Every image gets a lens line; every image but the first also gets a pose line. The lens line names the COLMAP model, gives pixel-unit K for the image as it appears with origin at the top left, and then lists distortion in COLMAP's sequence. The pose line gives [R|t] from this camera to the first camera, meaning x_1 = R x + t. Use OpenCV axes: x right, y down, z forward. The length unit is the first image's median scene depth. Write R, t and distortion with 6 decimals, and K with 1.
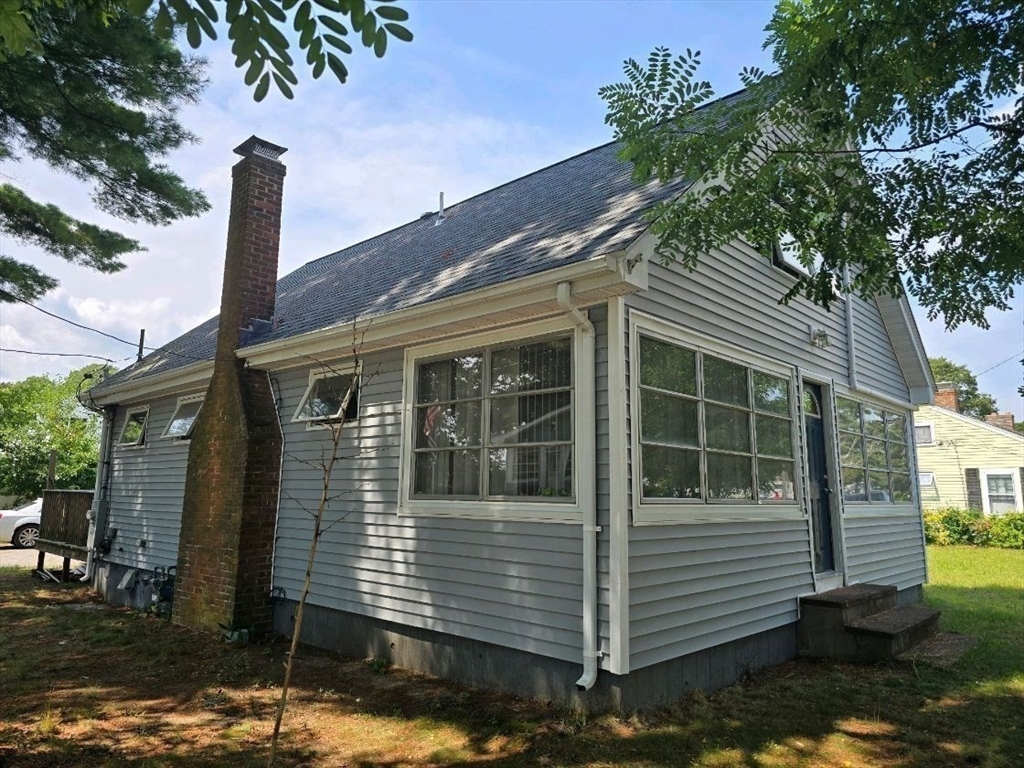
lens RADIAL K [[690.3, 0, 514.0], [0, 690.3, 369.8], [0, 0, 1]] dist [0.062840, -0.059845]
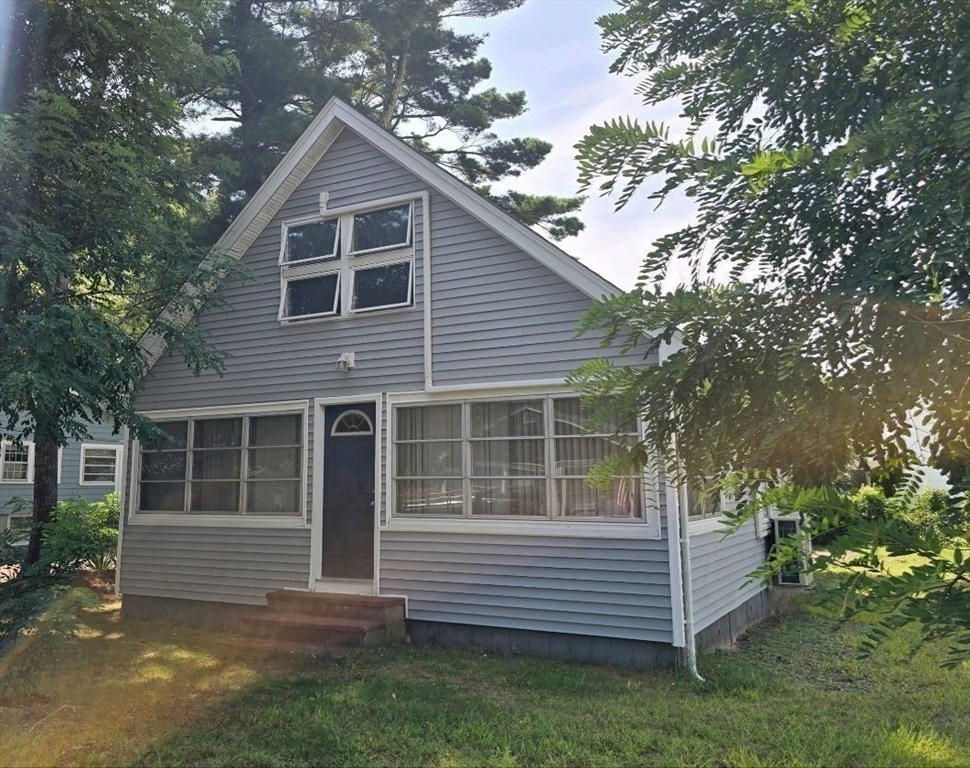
lens RADIAL K [[795.7, 0, 485.0], [0, 795.7, 384.0], [0, 0, 1]] dist [0.001825, 0.000637]
pose [[0.261596, -0.165371, -0.950905, 1.838679], [0.165904, 0.978253, -0.124487, 0.194264], [0.950812, -0.125193, 0.283343, 0.942105]]
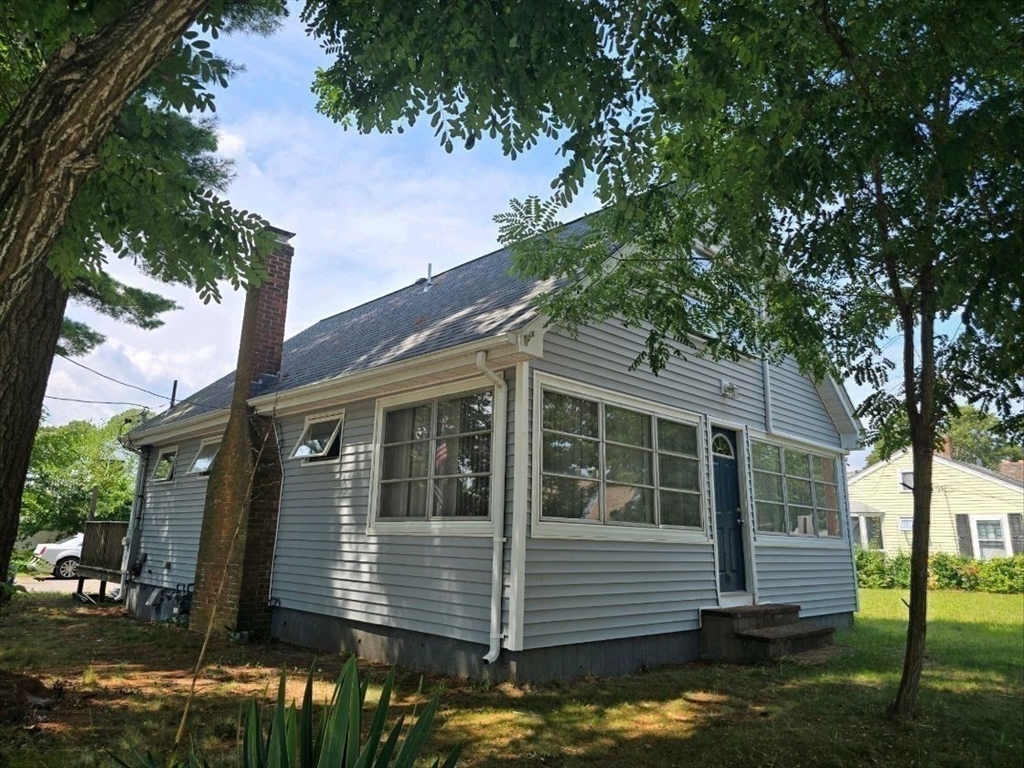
lens RADIAL K [[691.7, 0, 507.0], [0, 691.7, 370.3], [0, 0, 1]] dist [0.057182, -0.057776]
pose [[0.998741, 0.000073, -0.050163, 0.132119], [-0.003320, 0.997903, -0.064646, -0.003163], [0.050053, 0.064731, 0.996647, -0.221050]]
